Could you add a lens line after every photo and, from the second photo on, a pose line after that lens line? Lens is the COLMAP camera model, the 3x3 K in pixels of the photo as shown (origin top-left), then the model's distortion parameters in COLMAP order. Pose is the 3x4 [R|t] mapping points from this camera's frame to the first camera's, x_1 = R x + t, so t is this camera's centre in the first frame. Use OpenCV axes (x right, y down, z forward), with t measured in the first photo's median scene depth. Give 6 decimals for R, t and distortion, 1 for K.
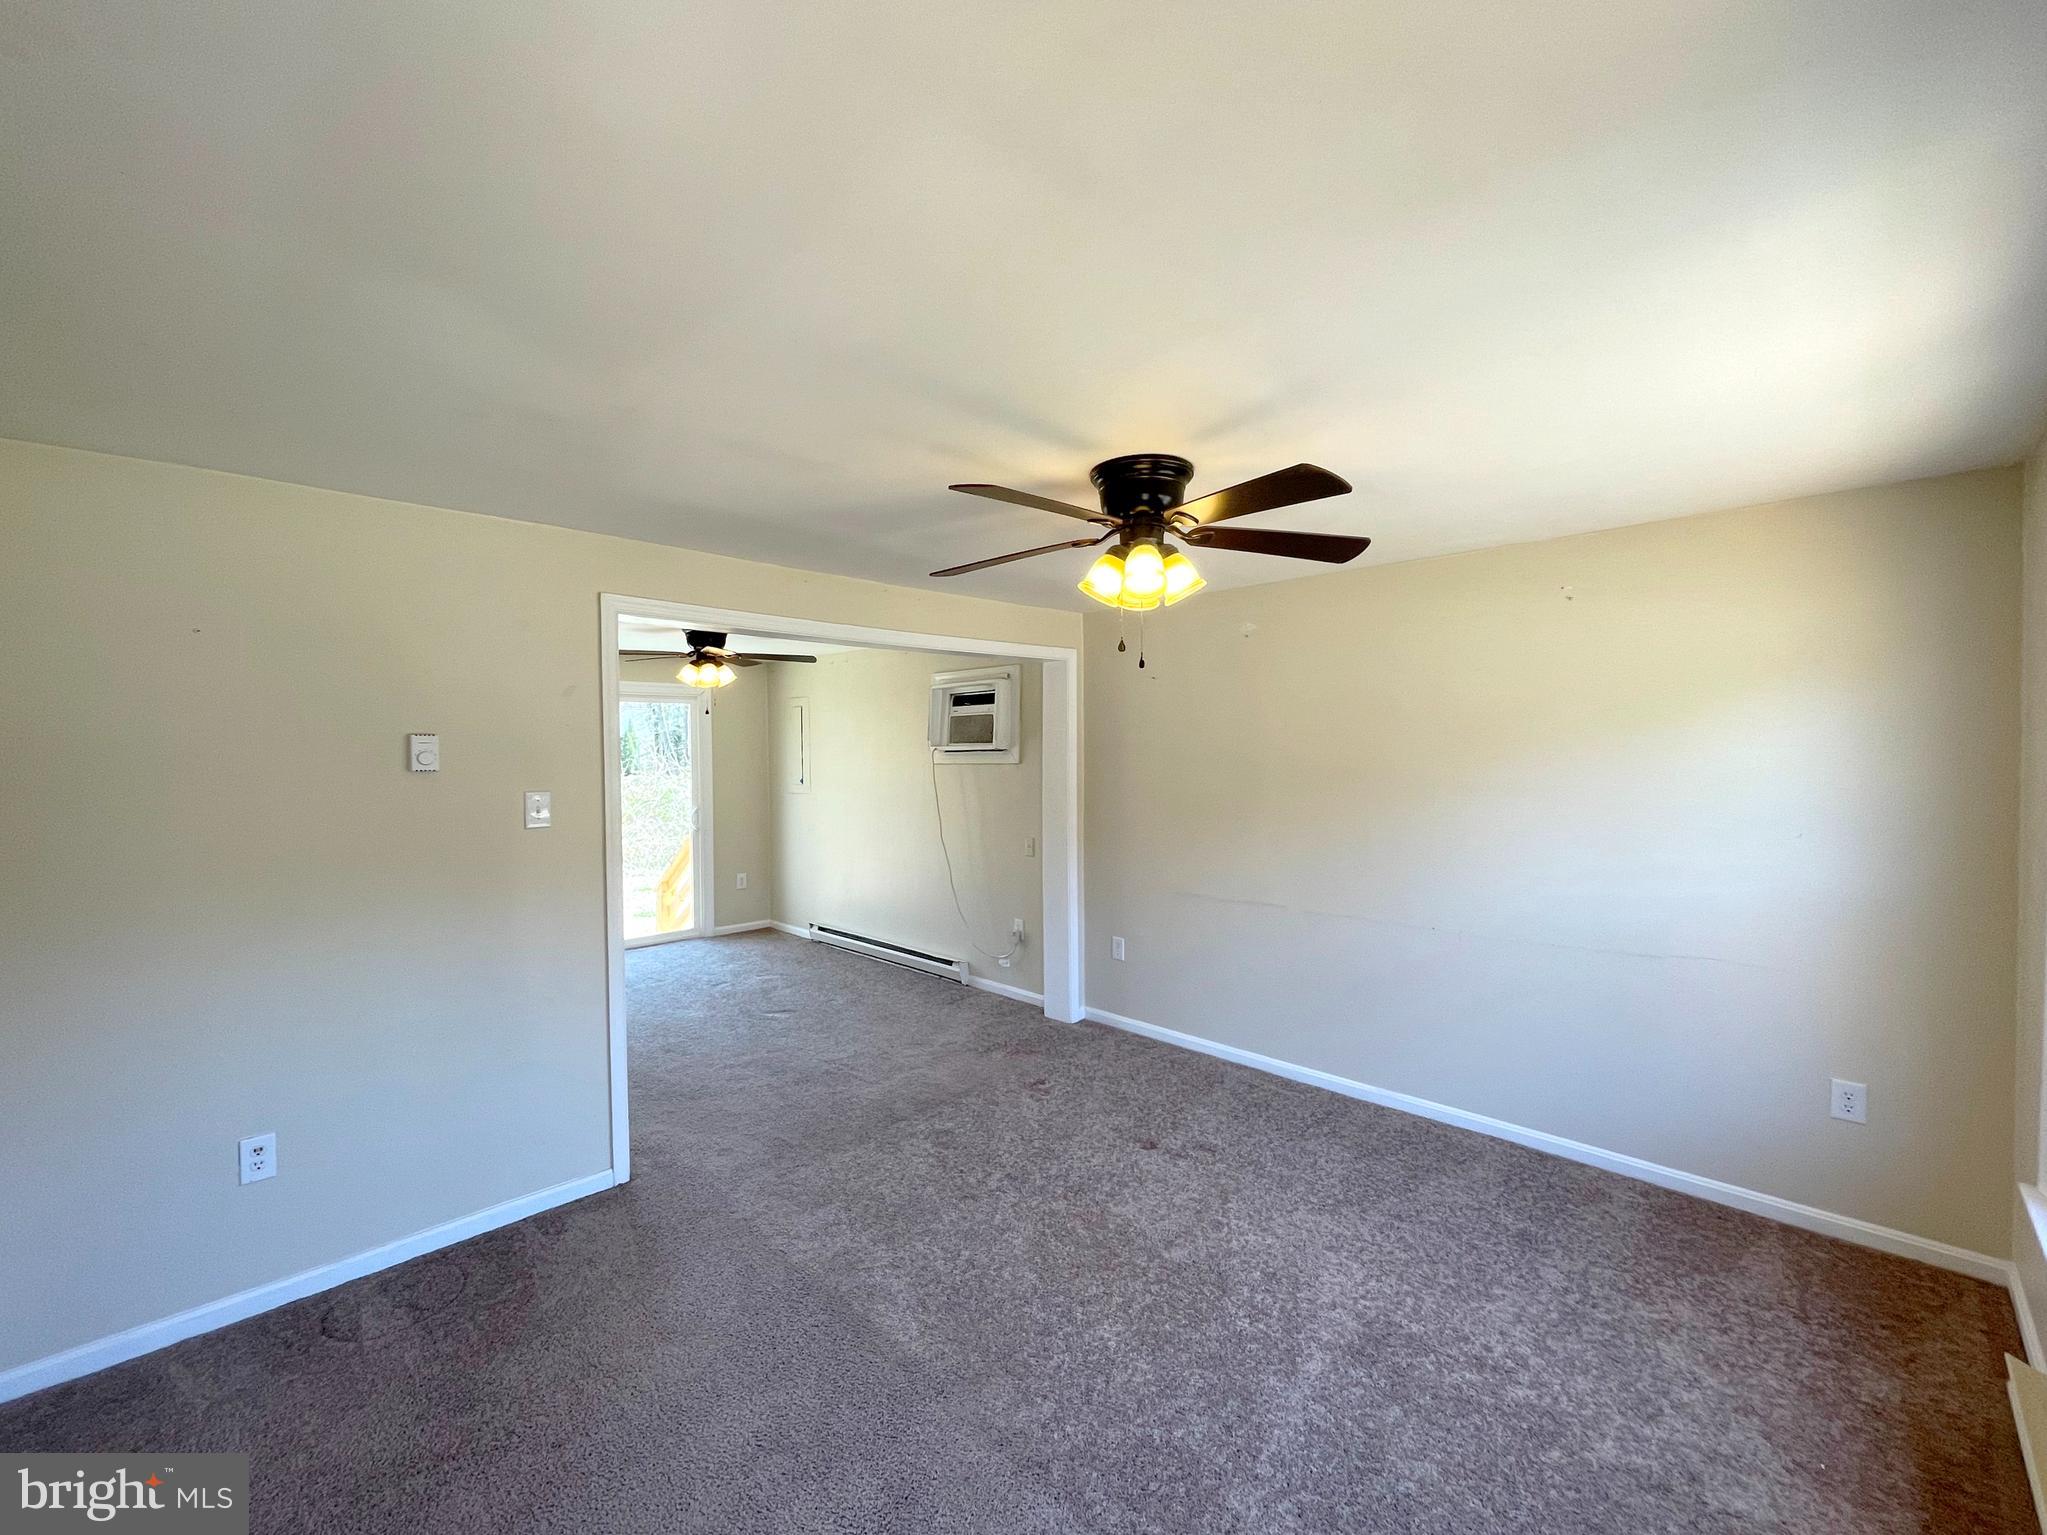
lens RADIAL K [[833.9, 0, 1023.5], [0, 833.9, 767.5], [0, 0, 1]] dist [-0.003644, -0.000006]
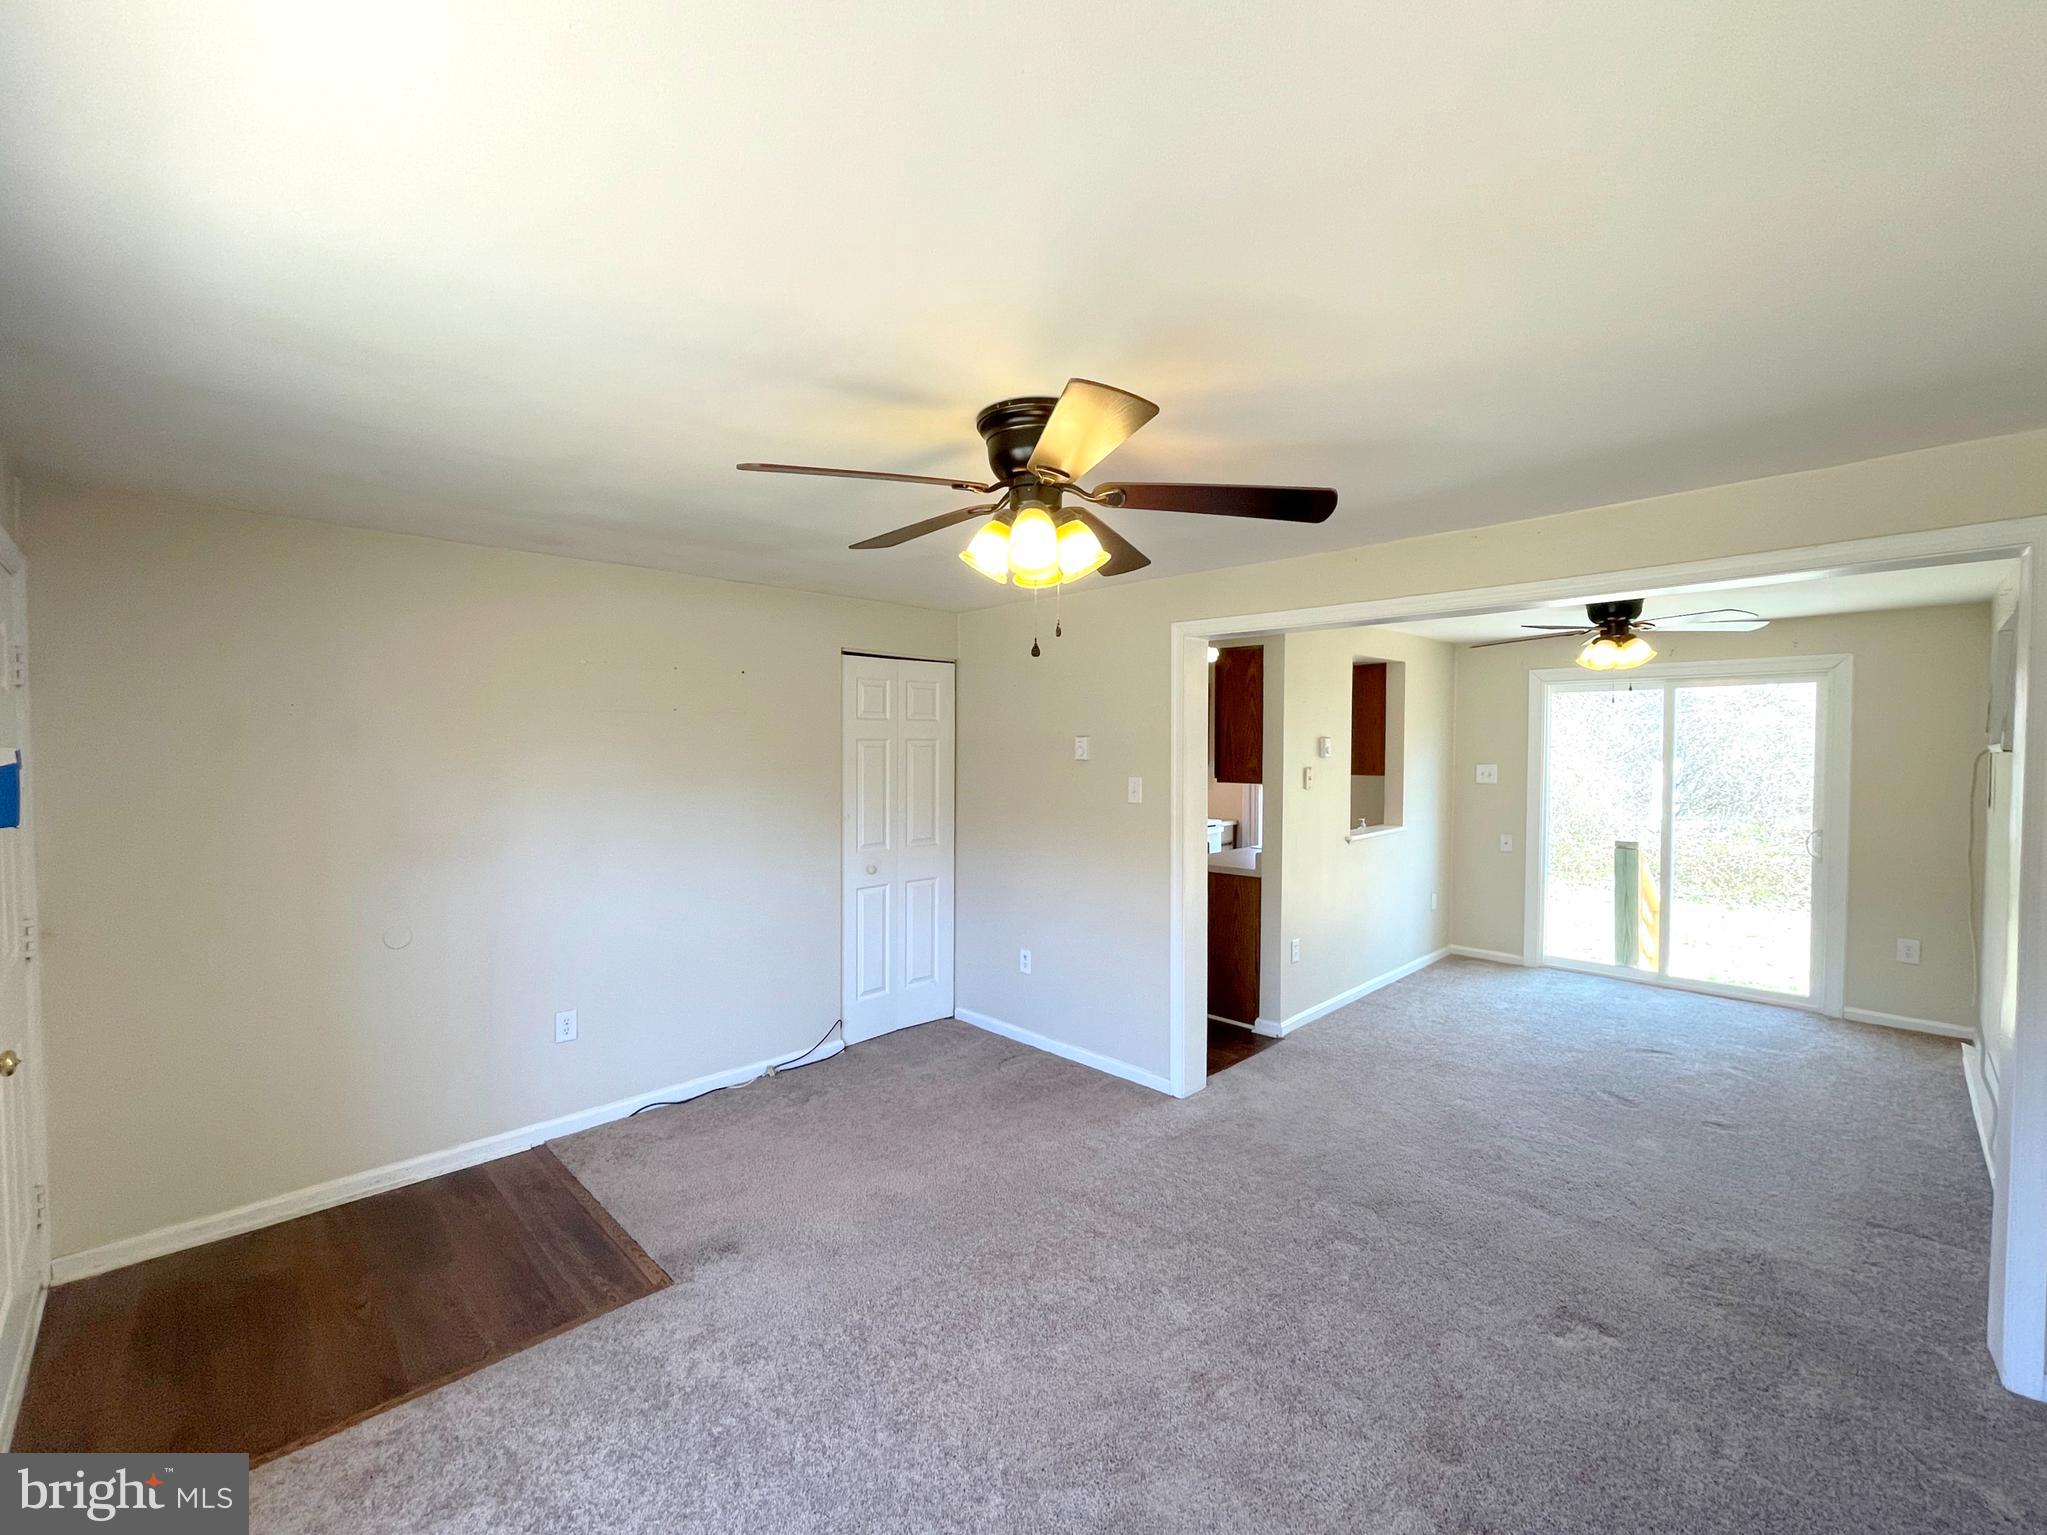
lens RADIAL K [[862.1, 0, 1015.4], [0, 862.1, 771.6], [0, 0, 1]] dist [-0.001487, 0.000001]
pose [[-0.010814, 0.038510, -0.999200, 0.464952], [-0.022373, 0.998999, 0.038745, -0.016656], [0.999691, 0.022774, -0.009942, 0.450666]]
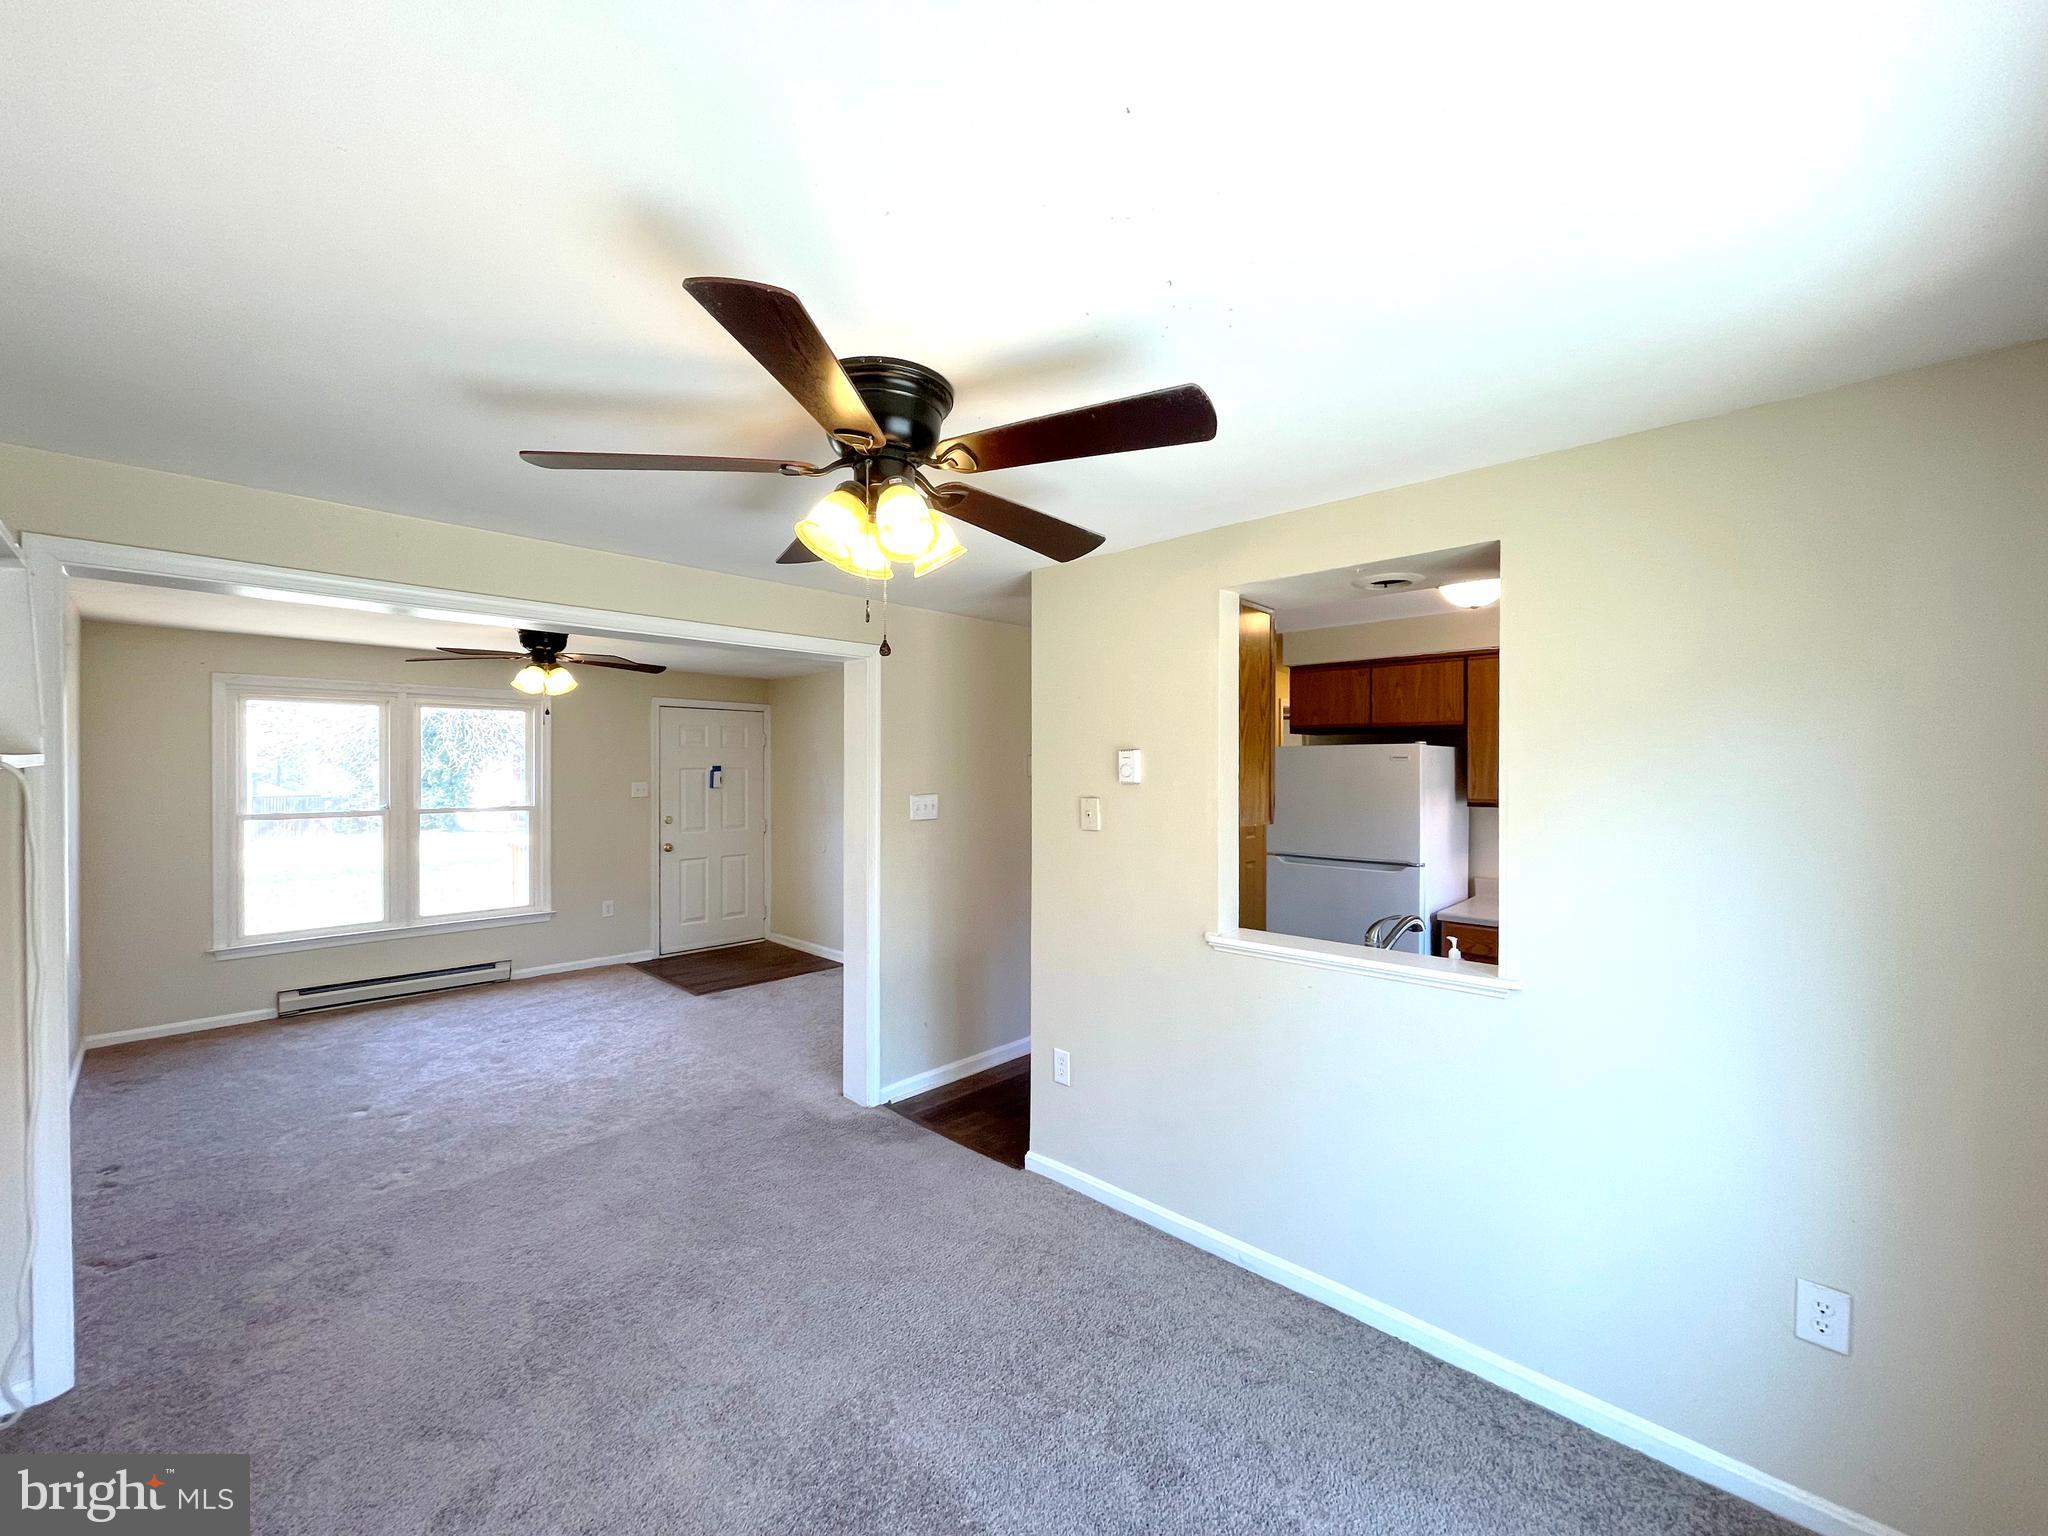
lens RADIAL K [[818.0, 0, 1016.9], [0, 818.0, 775.0], [0, 0, 1]] dist [0.000766, 0.000826]
pose [[-0.999917, 0.003366, -0.012468, -0.434159], [0.003011, 0.999594, 0.028335, -0.023496], [0.012559, 0.028295, -0.999521, 1.348653]]
